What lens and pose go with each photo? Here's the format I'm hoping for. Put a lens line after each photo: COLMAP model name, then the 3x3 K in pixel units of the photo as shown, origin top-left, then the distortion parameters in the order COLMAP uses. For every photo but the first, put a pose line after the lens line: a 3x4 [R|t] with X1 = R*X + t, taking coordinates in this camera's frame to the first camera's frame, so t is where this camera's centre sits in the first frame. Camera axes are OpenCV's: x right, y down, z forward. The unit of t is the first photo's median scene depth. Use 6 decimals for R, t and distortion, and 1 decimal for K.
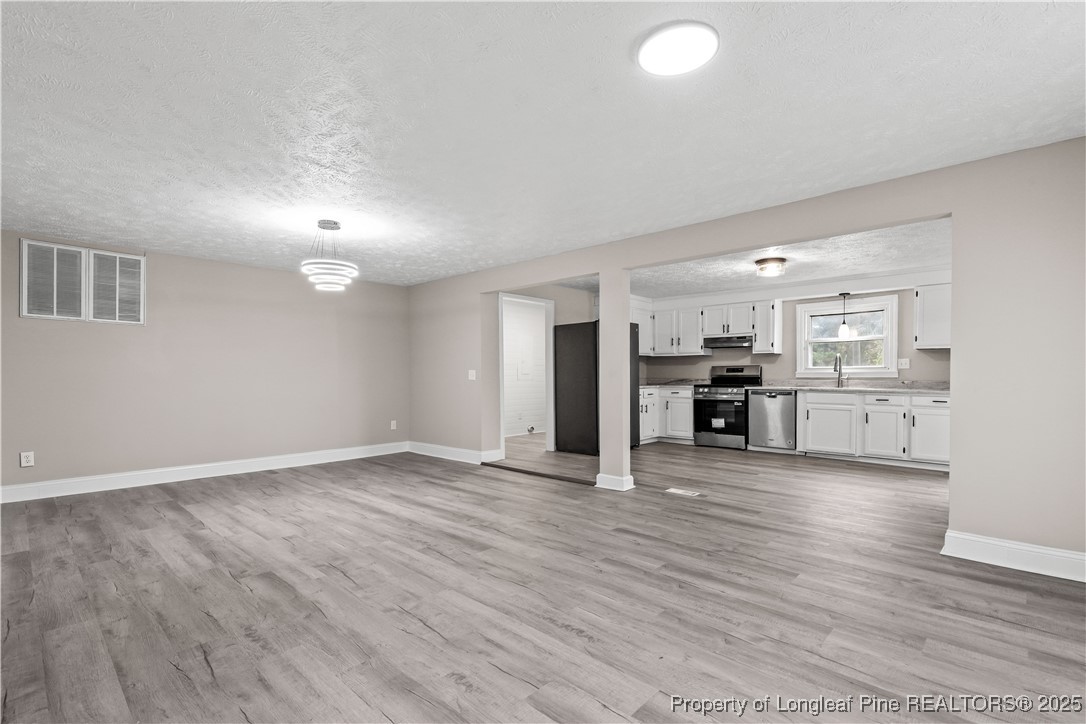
lens RADIAL K [[505.0, 0, 555.9], [0, 505.0, 379.5], [0, 0, 1]] dist [-0.001281, 0.000016]
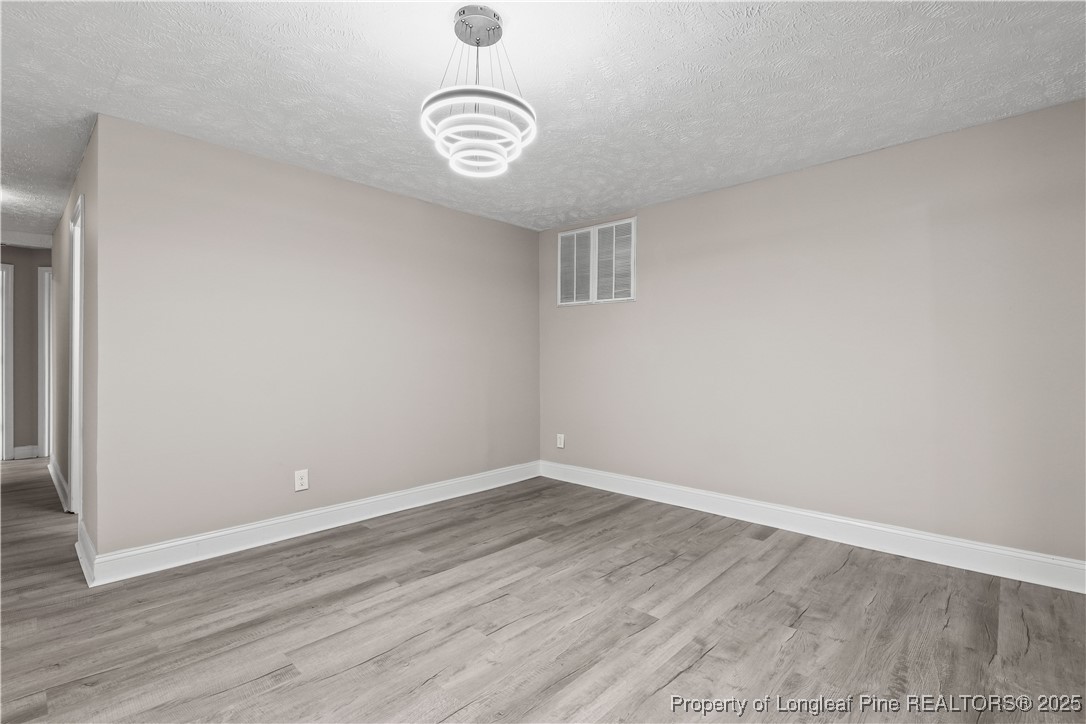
lens RADIAL K [[494.6, 0, 556.7], [0, 494.6, 361.4], [0, 0, 1]] dist [-0.001718, 0.000046]
pose [[-0.000523, 0.005200, -0.999986, -0.012622], [-0.006148, 0.999968, 0.005204, -0.016189], [0.999981, 0.006150, -0.000491, 1.215464]]
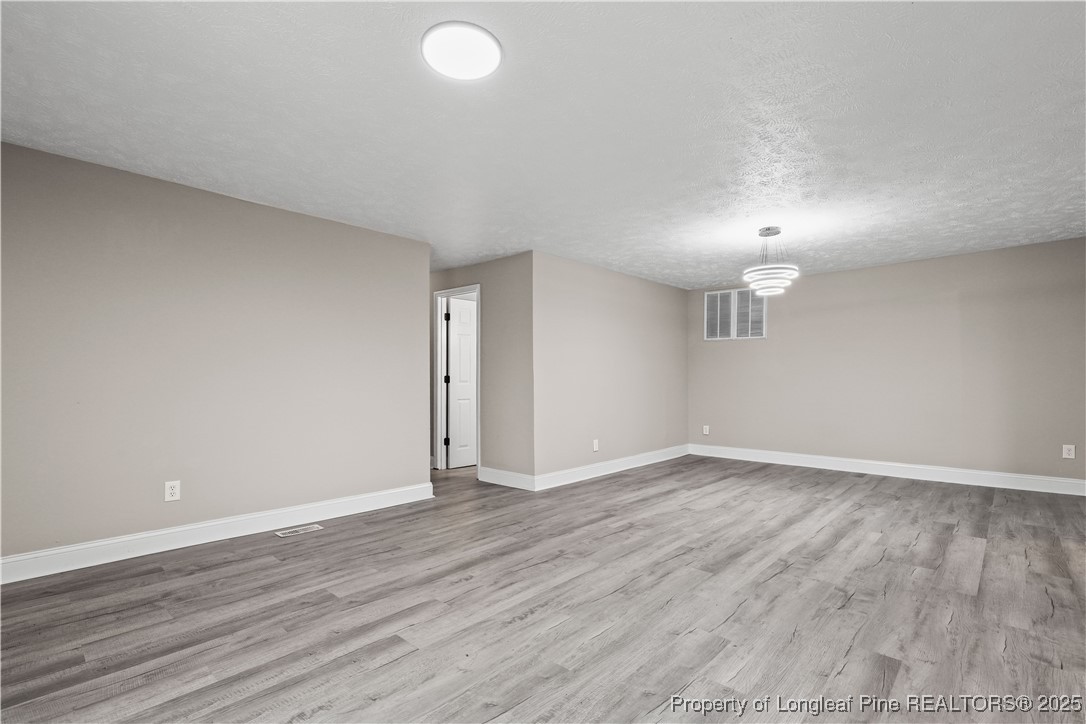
lens RADIAL K [[505.0, 0, 555.9], [0, 505.0, 379.5], [0, 0, 1]] dist [-0.001281, 0.000016]
pose [[0.004147, 0.005497, -0.999976, 0.666027], [-0.005562, 0.999970, 0.005474, -0.008480], [0.999976, 0.005539, 0.004178, 0.634298]]
